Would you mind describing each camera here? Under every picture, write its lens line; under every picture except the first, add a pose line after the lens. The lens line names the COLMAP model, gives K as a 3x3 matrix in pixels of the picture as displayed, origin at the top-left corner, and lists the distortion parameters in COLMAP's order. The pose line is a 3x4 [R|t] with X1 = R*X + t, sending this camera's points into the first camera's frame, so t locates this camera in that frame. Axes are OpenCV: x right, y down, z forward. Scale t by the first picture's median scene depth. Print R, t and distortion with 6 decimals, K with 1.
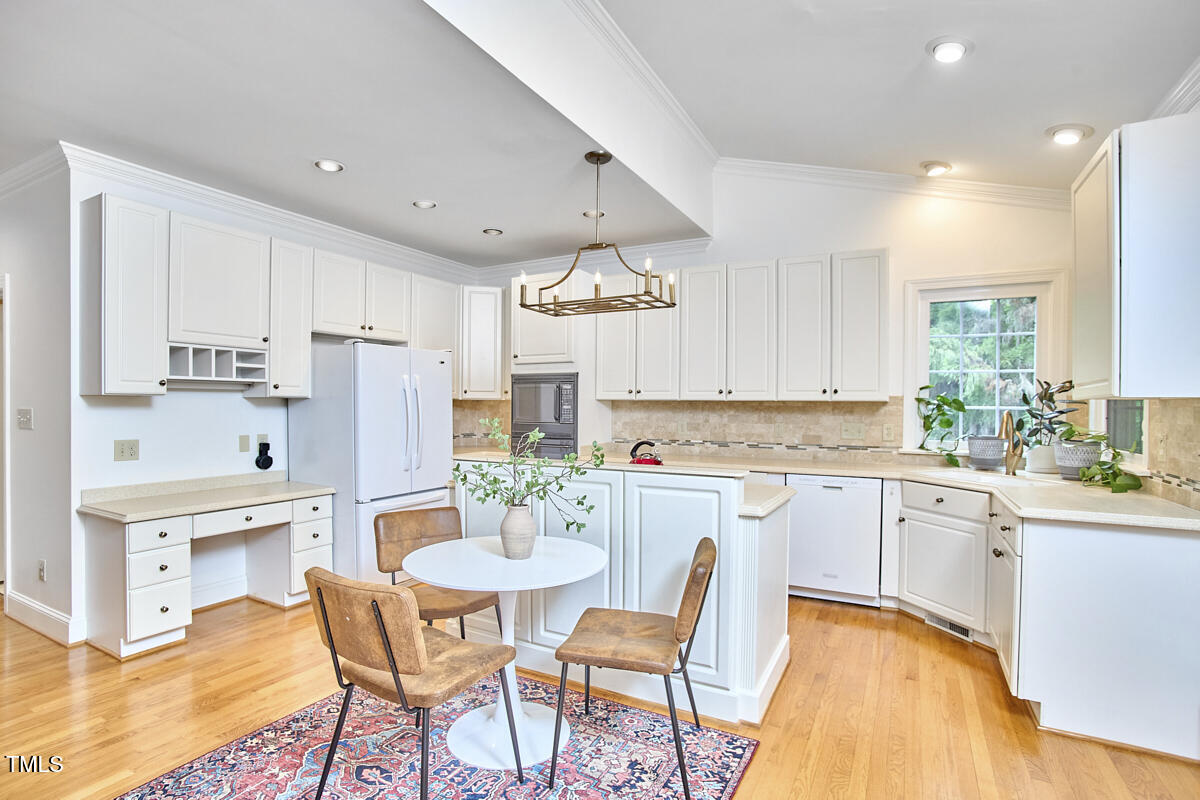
lens RADIAL K [[579.9, 0, 587.4], [0, 579.9, 408.4], [0, 0, 1]] dist [-0.078877, 0.041490]
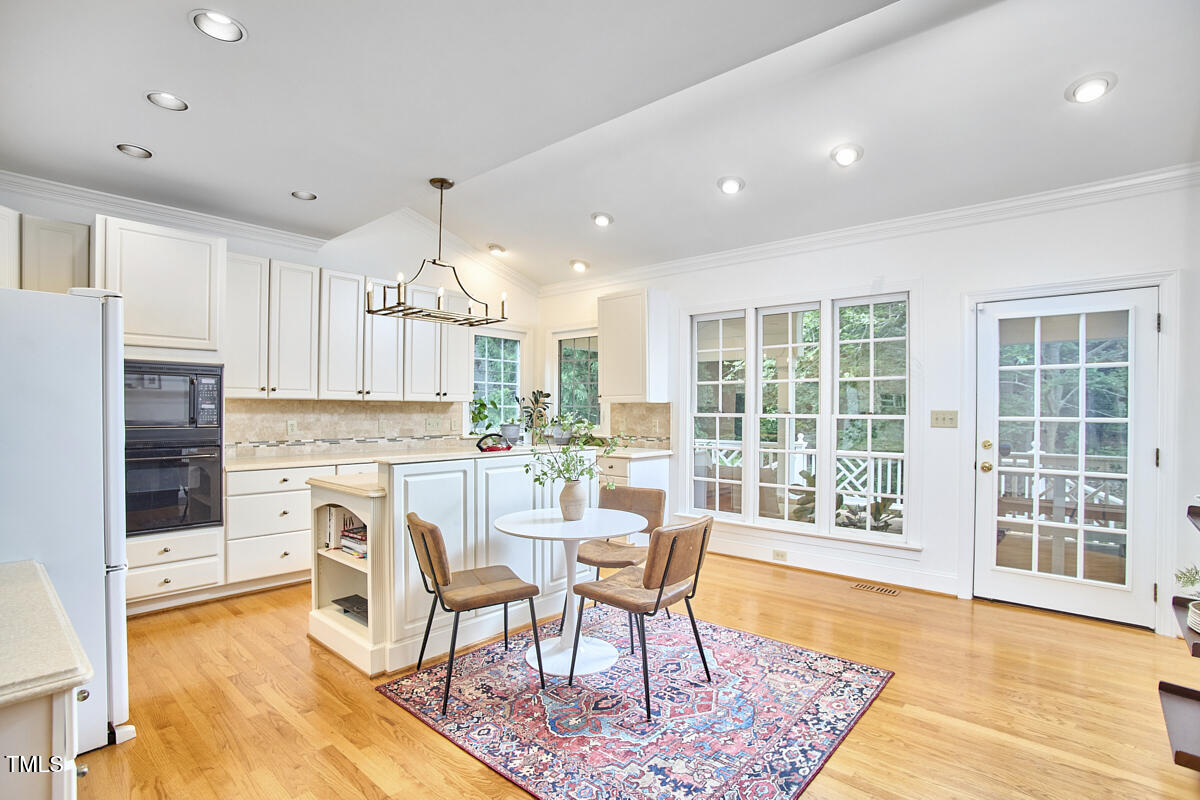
lens RADIAL K [[579.9, 0, 587.4], [0, 579.9, 408.4], [0, 0, 1]] dist [-0.078877, 0.041490]
pose [[0.228926, -0.005228, 0.973430, -0.731230], [0.001205, 0.999986, 0.005088, -0.003380], [-0.973443, 0.000008, 0.228929, 0.340570]]
